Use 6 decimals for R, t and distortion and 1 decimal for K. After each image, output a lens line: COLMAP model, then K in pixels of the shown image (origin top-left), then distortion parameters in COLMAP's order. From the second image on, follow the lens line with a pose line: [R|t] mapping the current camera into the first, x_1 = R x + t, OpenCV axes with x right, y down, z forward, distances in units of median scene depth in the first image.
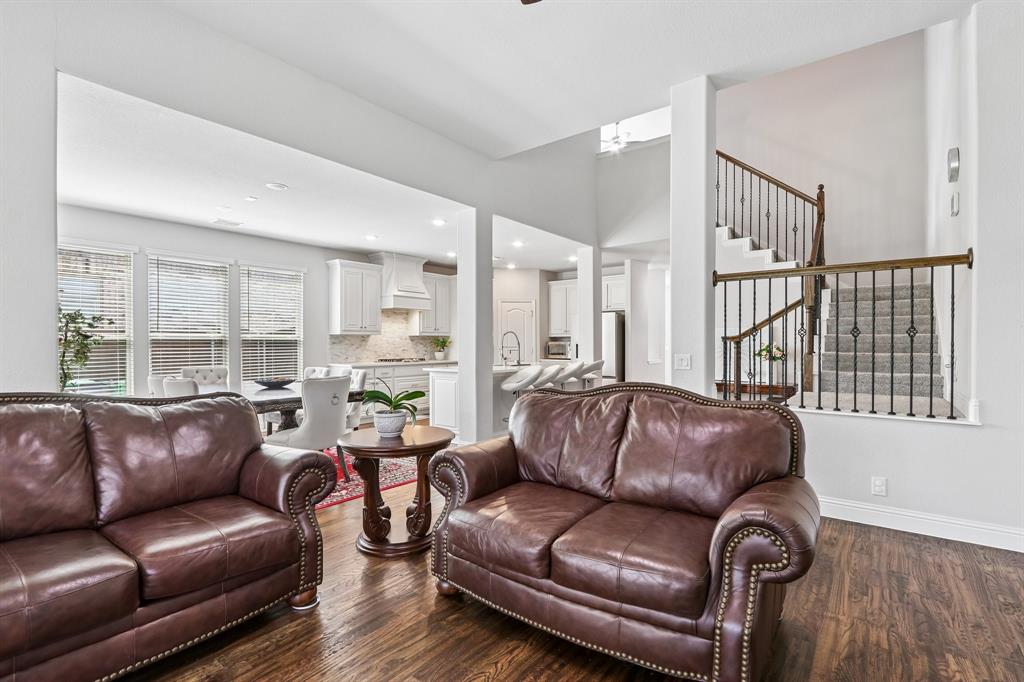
lens RADIAL K [[480.2, 0, 516.8], [0, 480.2, 346.6], [0, 0, 1]] dist [-0.016605, 0.004568]
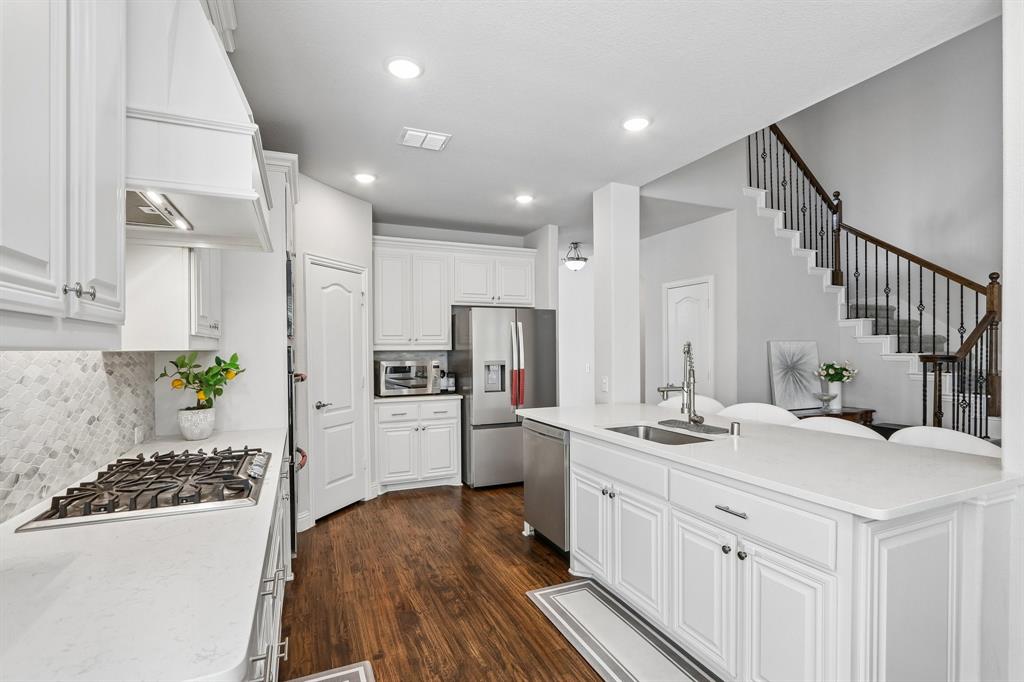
lens RADIAL K [[480.2, 0, 519.1], [0, 480.2, 352.6], [0, 0, 1]] dist [-0.016605, 0.004568]
pose [[0.465888, -0.007630, 0.884811, -0.362182], [0.009861, 0.999945, 0.003430, -0.023055], [-0.884789, 0.007127, 0.465938, 0.810957]]
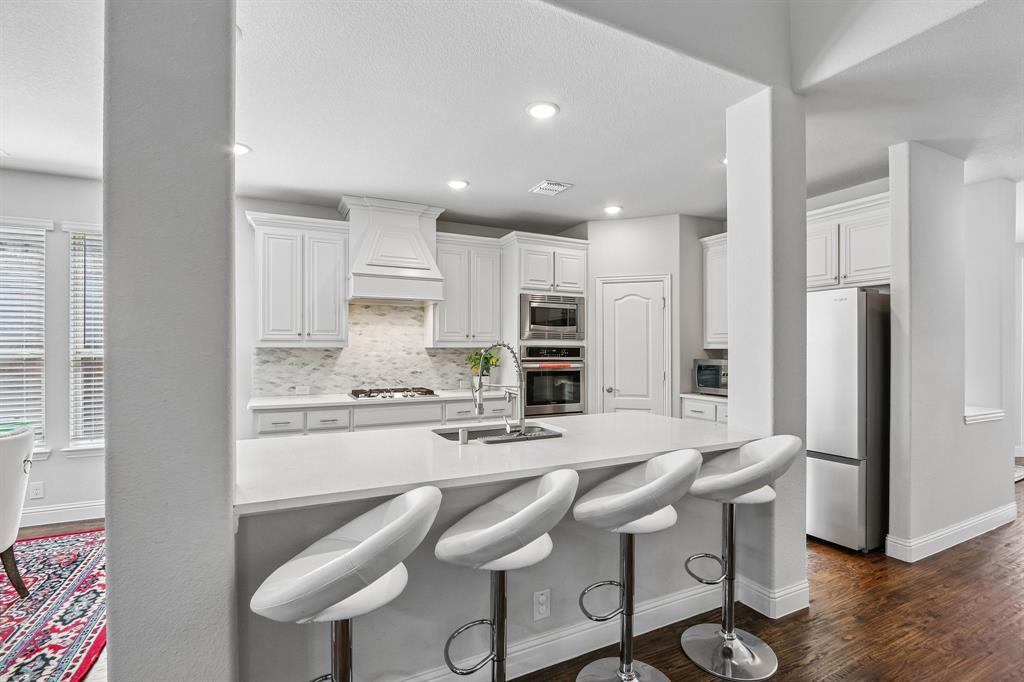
lens RADIAL K [[480.2, 0, 512.5], [0, 480.2, 347.6], [0, 0, 1]] dist [-0.016605, 0.004568]
pose [[0.901567, 0.003708, -0.432624, 0.130356], [-0.005251, 0.999983, -0.002372, -0.023904], [0.432608, 0.004411, 0.901571, 0.582952]]
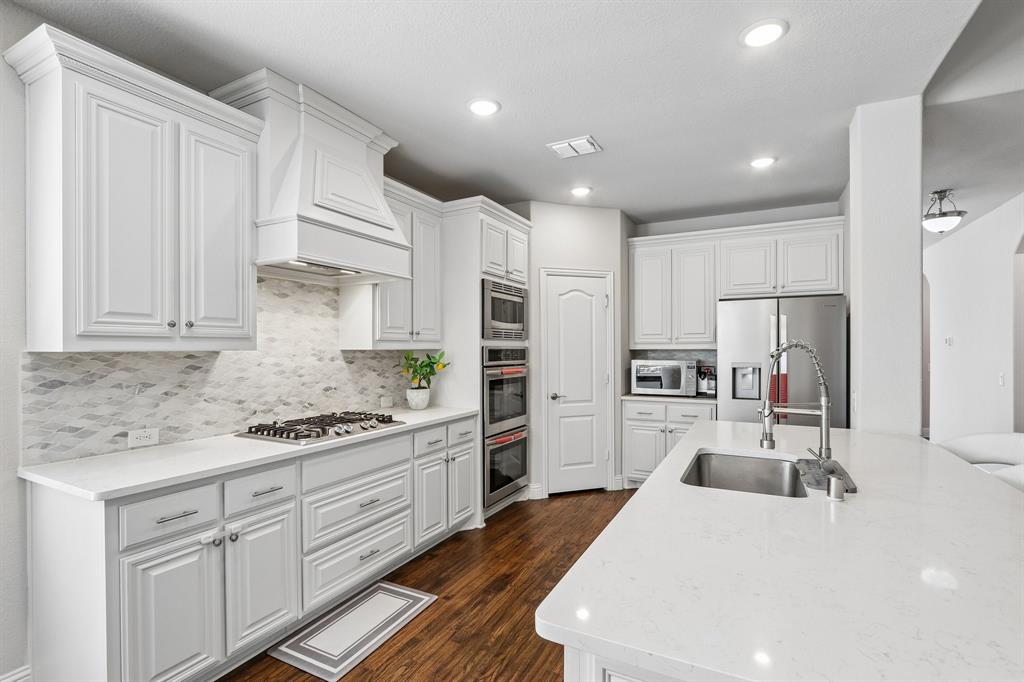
lens RADIAL K [[480.2, 0, 520.7], [0, 480.2, 351.7], [0, 0, 1]] dist [-0.016605, 0.004568]
pose [[0.981438, -0.001112, 0.191776, -0.175974], [0.000289, 0.999991, 0.004321, -0.025026], [-0.191779, -0.004185, 0.981429, 0.670635]]
